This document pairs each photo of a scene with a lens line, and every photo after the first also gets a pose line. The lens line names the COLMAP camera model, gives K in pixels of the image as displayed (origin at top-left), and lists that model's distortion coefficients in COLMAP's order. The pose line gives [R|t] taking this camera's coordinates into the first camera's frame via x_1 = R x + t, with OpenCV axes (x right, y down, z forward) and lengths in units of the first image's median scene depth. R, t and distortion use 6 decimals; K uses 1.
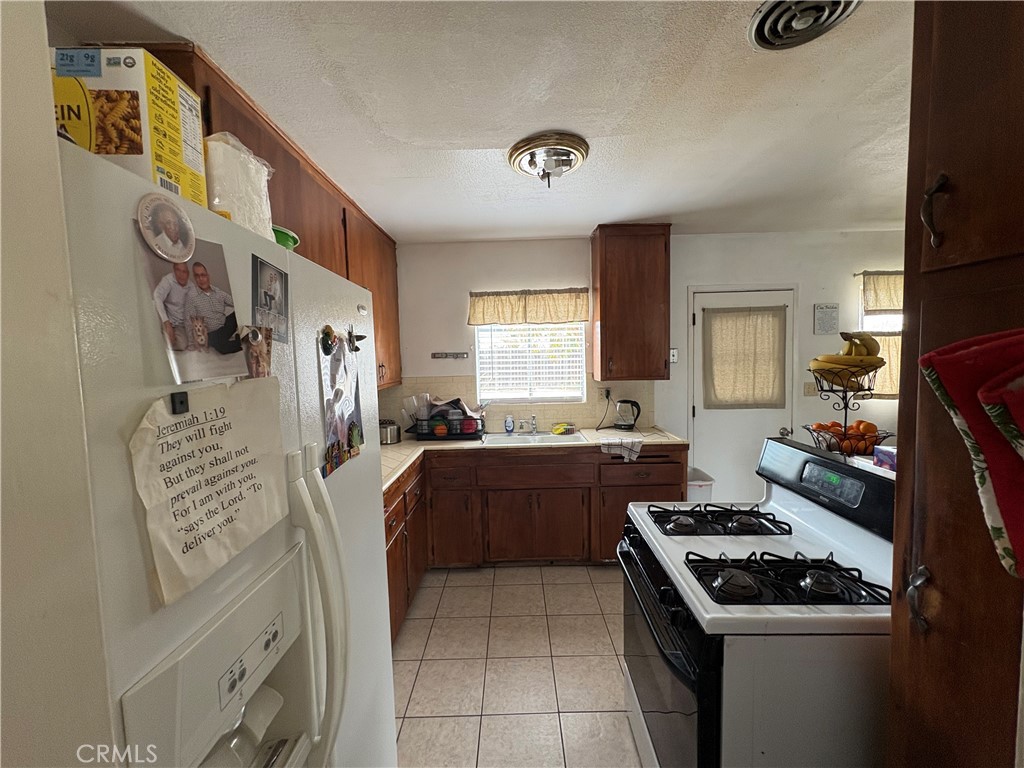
lens RADIAL K [[407.5, 0, 512.0], [0, 407.5, 384.0], [0, 0, 1]] dist [-0.002152, -0.000029]
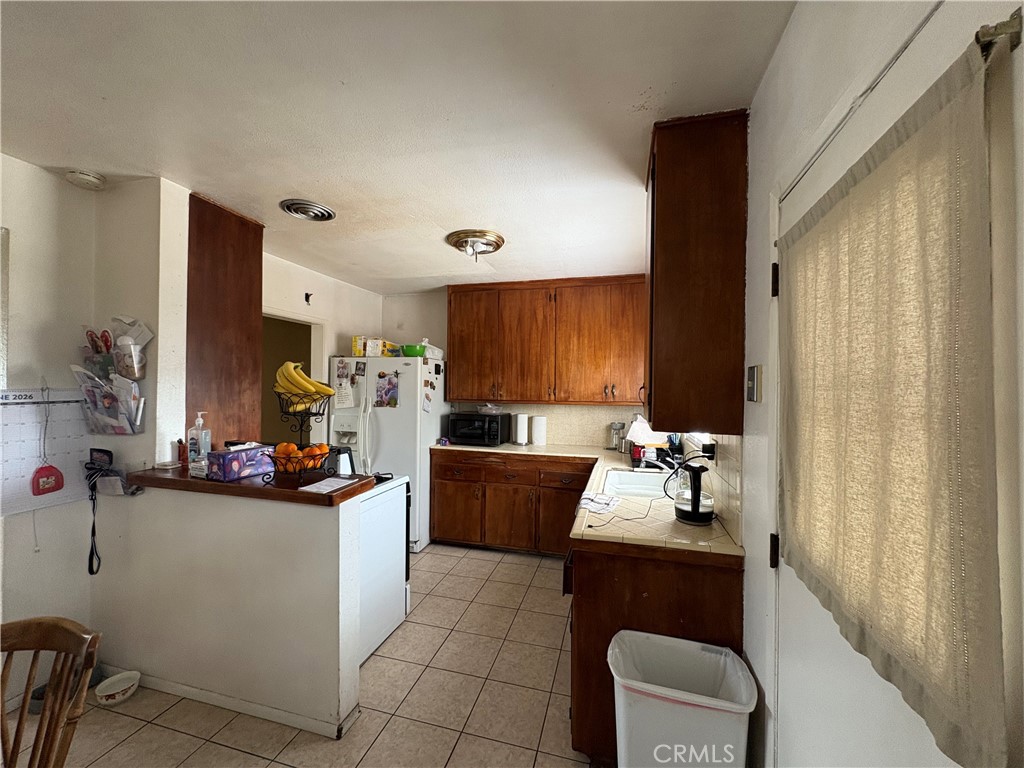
lens RADIAL K [[407.5, 0, 512.0], [0, 407.5, 384.0], [0, 0, 1]] dist [-0.002152, -0.000029]
pose [[-0.258899, 0.023932, -0.965608, 5.321851], [-0.065985, 0.996919, 0.042400, -0.467441], [0.963648, 0.074693, -0.256522, 5.597419]]
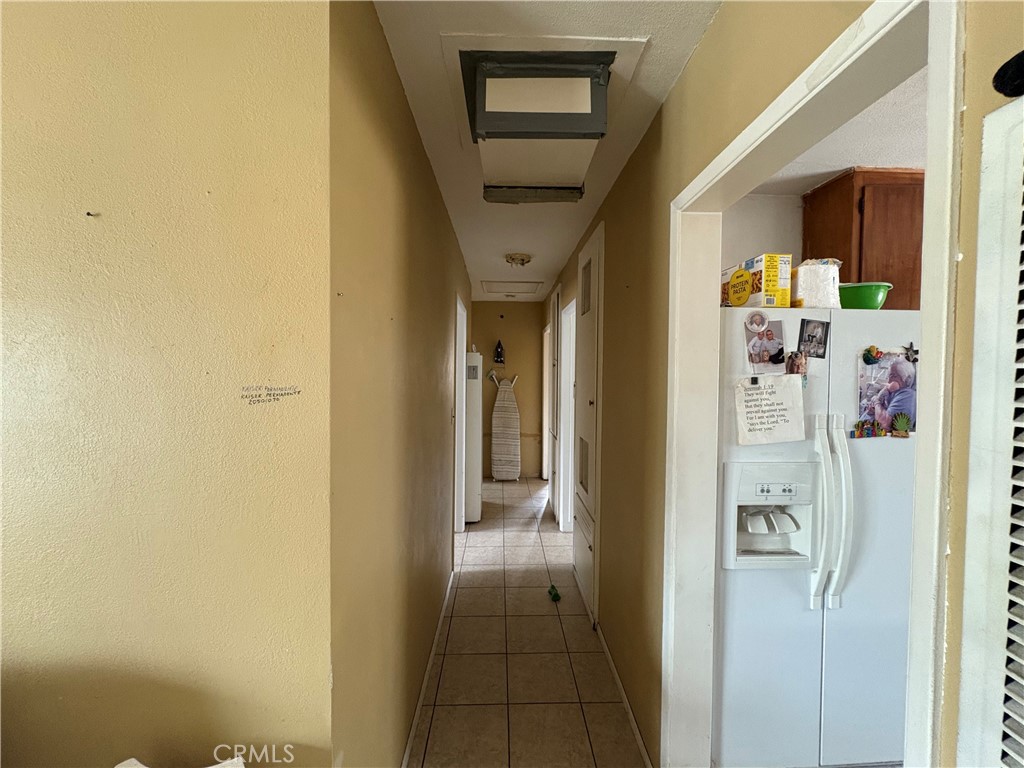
lens RADIAL K [[407.5, 0, 512.0], [0, 407.5, 384.0], [0, 0, 1]] dist [-0.002152, -0.000029]
pose [[0.036851, 0.054745, -0.997820, 1.829892], [-0.074245, 0.995889, 0.051897, 0.042556], [0.996559, 0.072171, 0.040764, -0.759374]]
